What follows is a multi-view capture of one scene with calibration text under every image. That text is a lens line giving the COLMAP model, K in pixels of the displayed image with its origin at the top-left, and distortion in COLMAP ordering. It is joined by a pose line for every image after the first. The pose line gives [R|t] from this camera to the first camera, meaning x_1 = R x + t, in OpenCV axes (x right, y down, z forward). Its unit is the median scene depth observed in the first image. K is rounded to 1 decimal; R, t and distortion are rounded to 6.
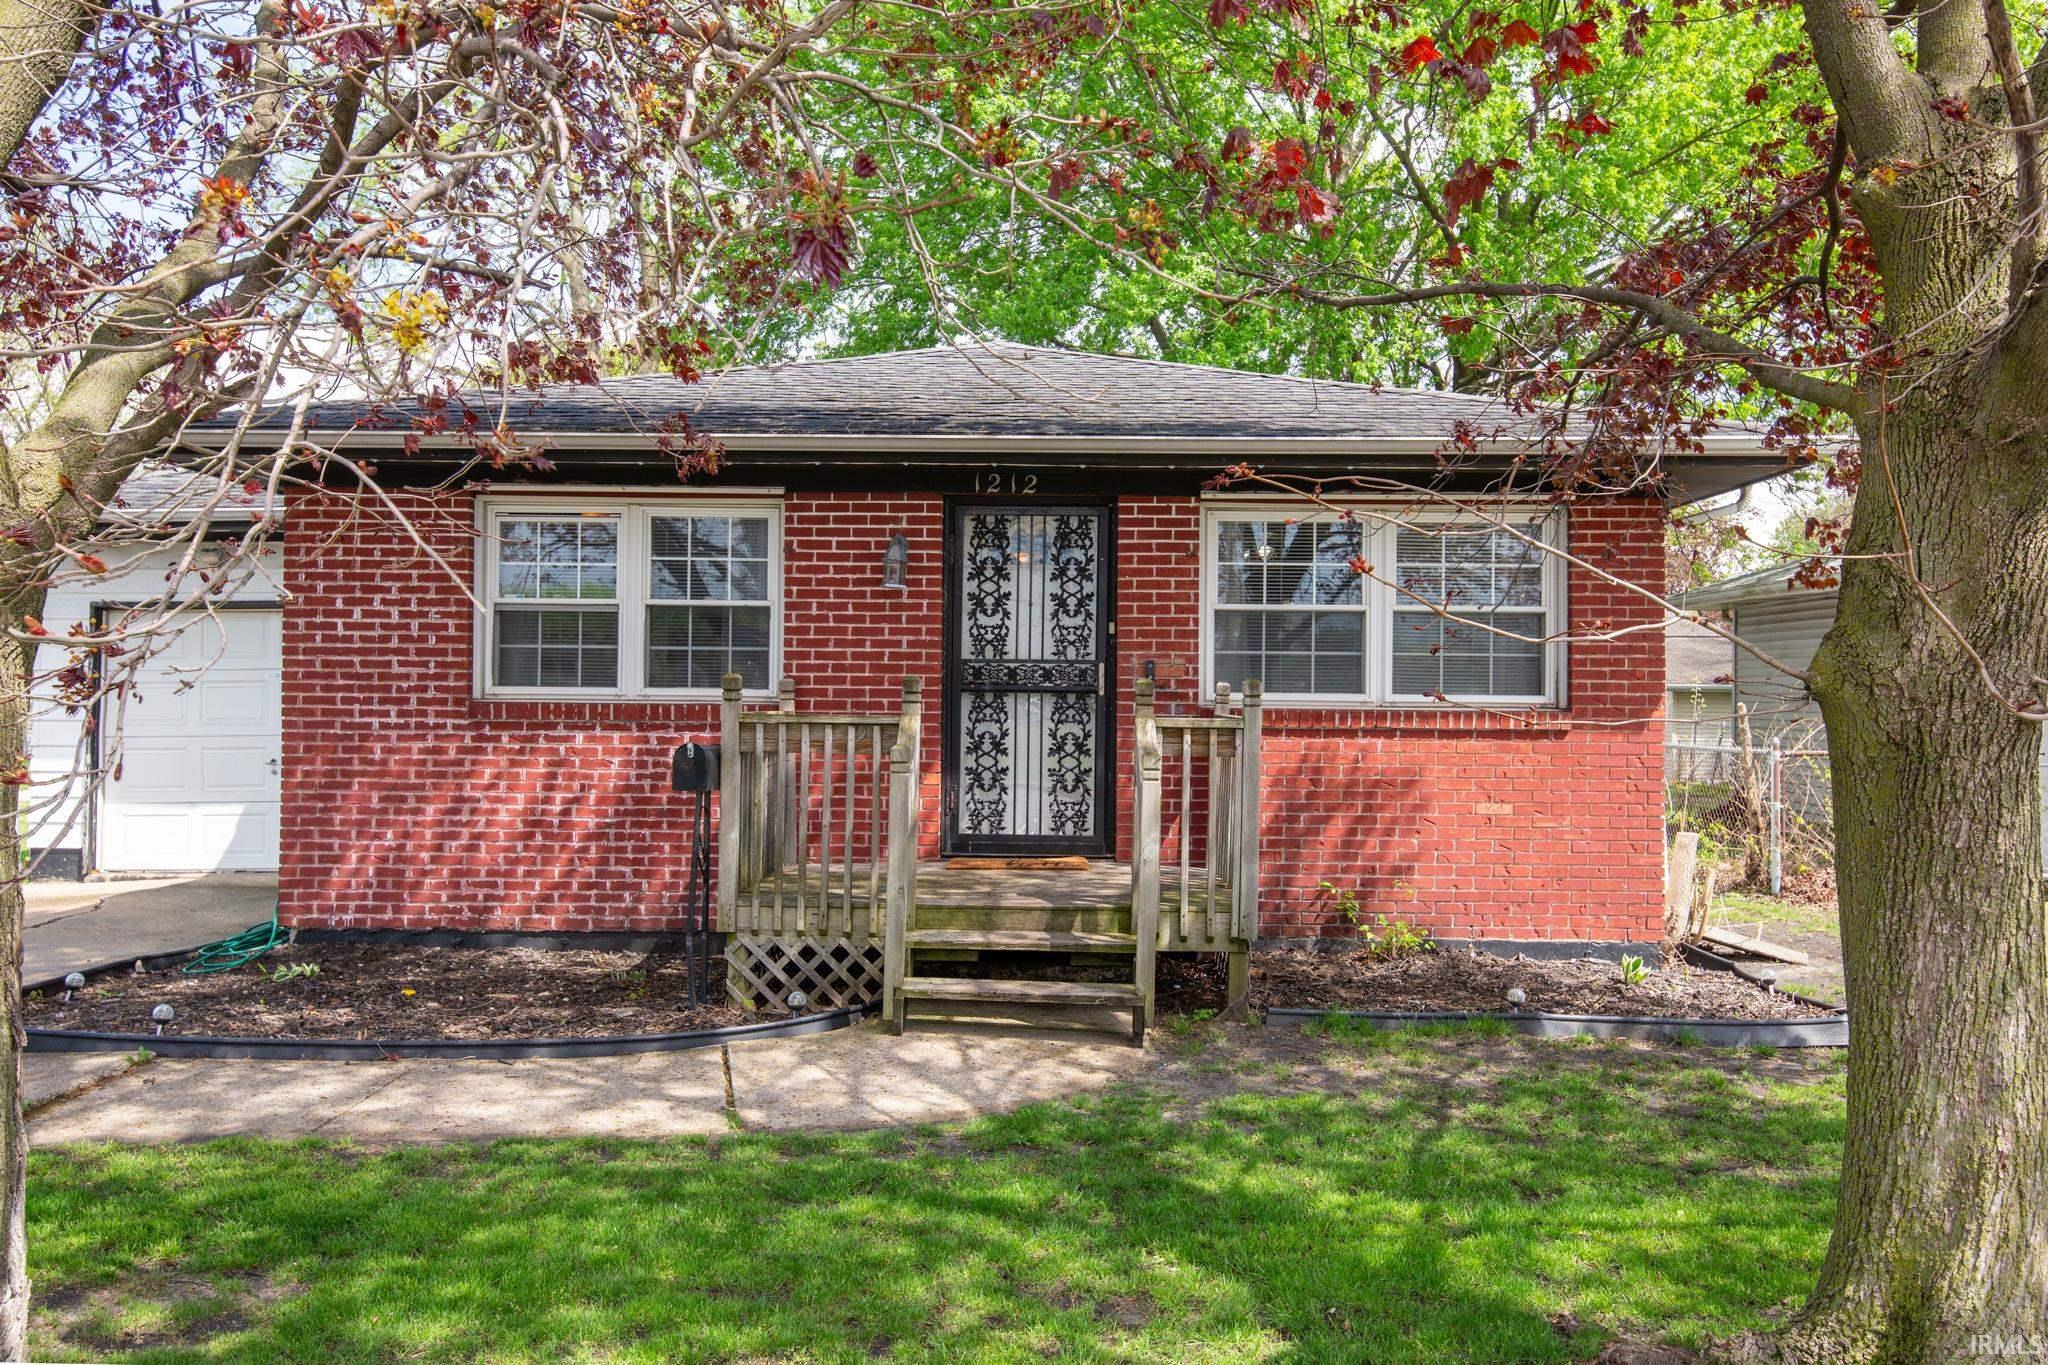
lens RADIAL K [[1716.7, 0, 1018.4], [0, 1716.7, 694.8], [0, 0, 1]] dist [0.037060, 0.029583]
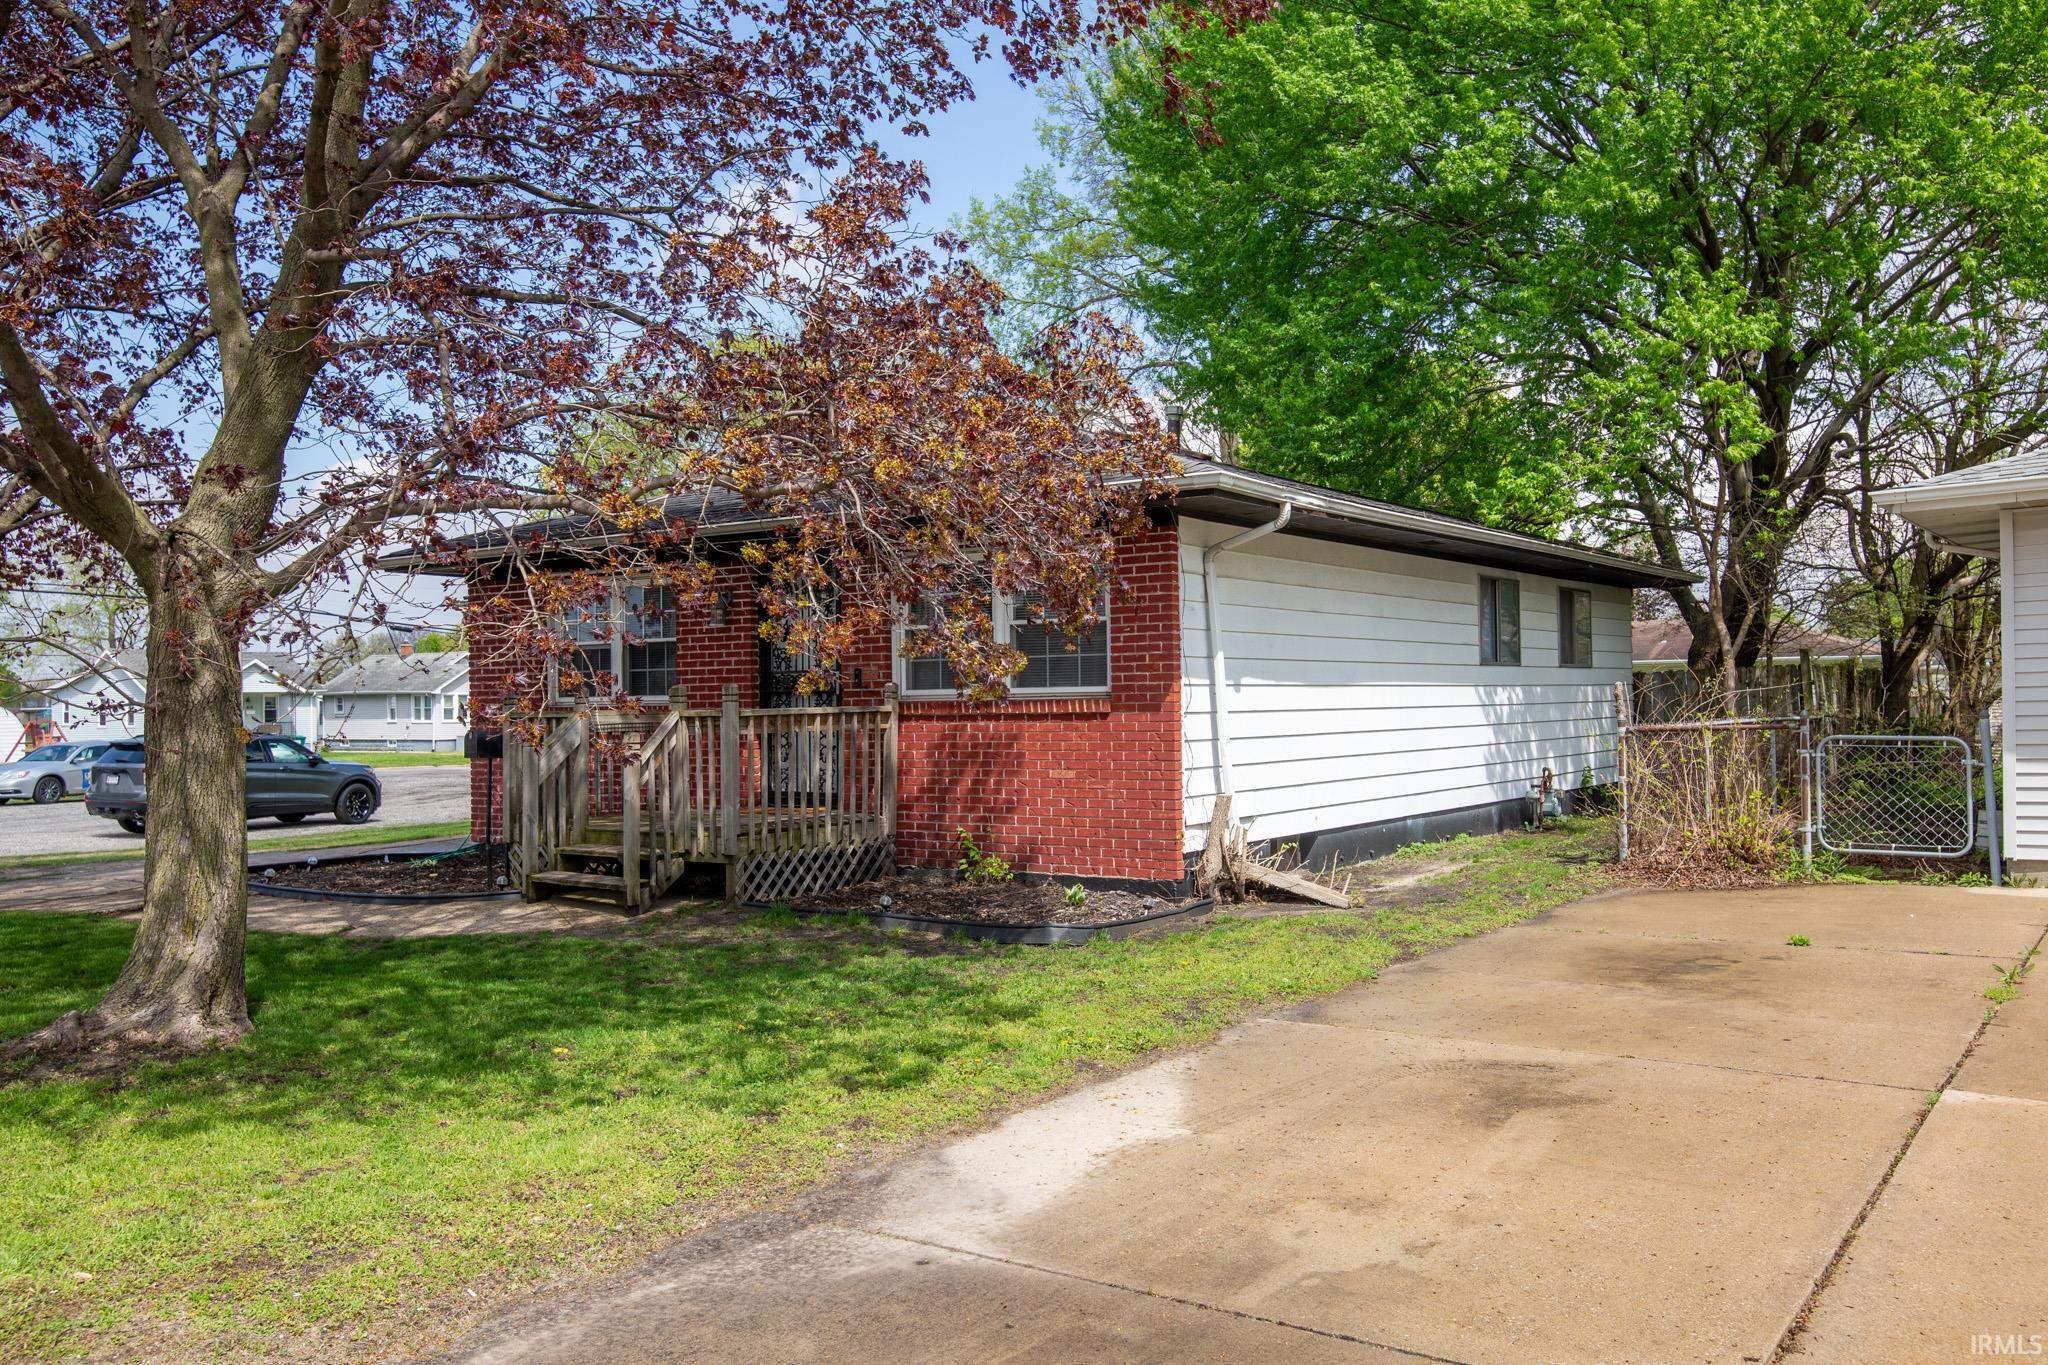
lens RADIAL K [[1639.3, 0, 1025.2], [0, 1639.3, 691.5], [0, 0, 1]] dist [0.035619, 0.002019]
pose [[0.836997, -0.022254, -0.546755, 0.932089], [0.023983, 0.999704, -0.003976, 0.008158], [0.546681, -0.009785, 0.837283, -0.054316]]
